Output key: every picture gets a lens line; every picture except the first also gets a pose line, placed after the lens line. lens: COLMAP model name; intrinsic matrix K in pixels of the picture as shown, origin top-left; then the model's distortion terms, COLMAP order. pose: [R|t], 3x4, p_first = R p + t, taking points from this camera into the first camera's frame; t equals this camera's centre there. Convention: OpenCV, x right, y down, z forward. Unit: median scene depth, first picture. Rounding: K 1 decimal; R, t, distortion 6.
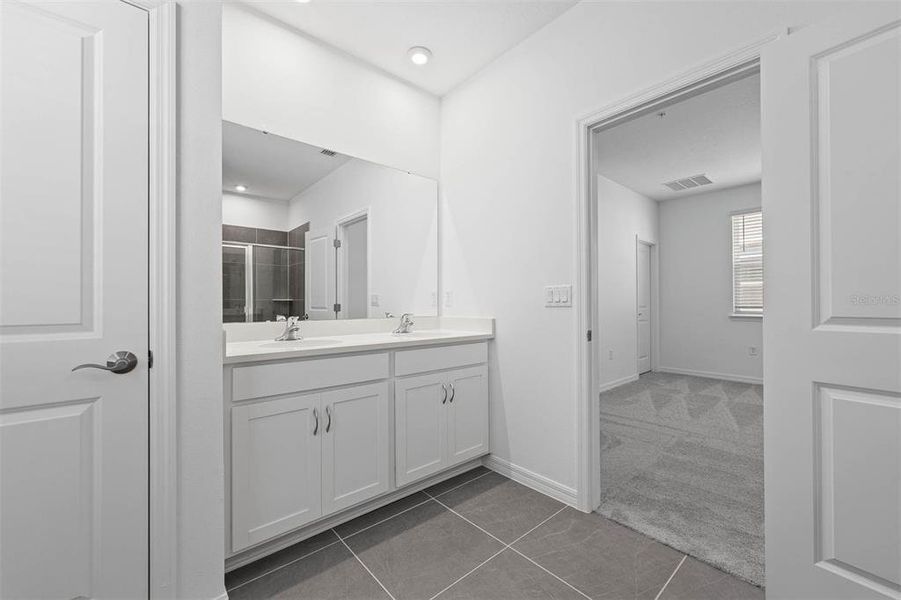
lens RADIAL K [[357.7, 0, 450.5], [0, 357.7, 300.0], [0, 0, 1]] dist [0.001876, 0.000125]
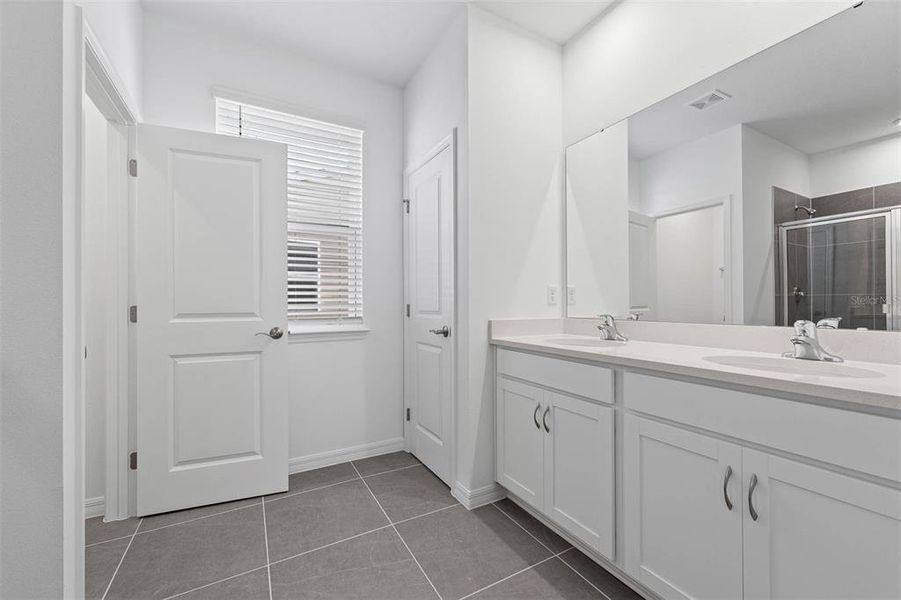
lens RADIAL K [[357.7, 0, 450.5], [0, 357.7, 300.0], [0, 0, 1]] dist [0.001876, 0.000125]
pose [[-0.206862, -0.007136, -0.978344, 0.679095], [0.010798, 0.999896, -0.009576, 0.011515], [0.978311, -0.012545, -0.206763, 0.945171]]
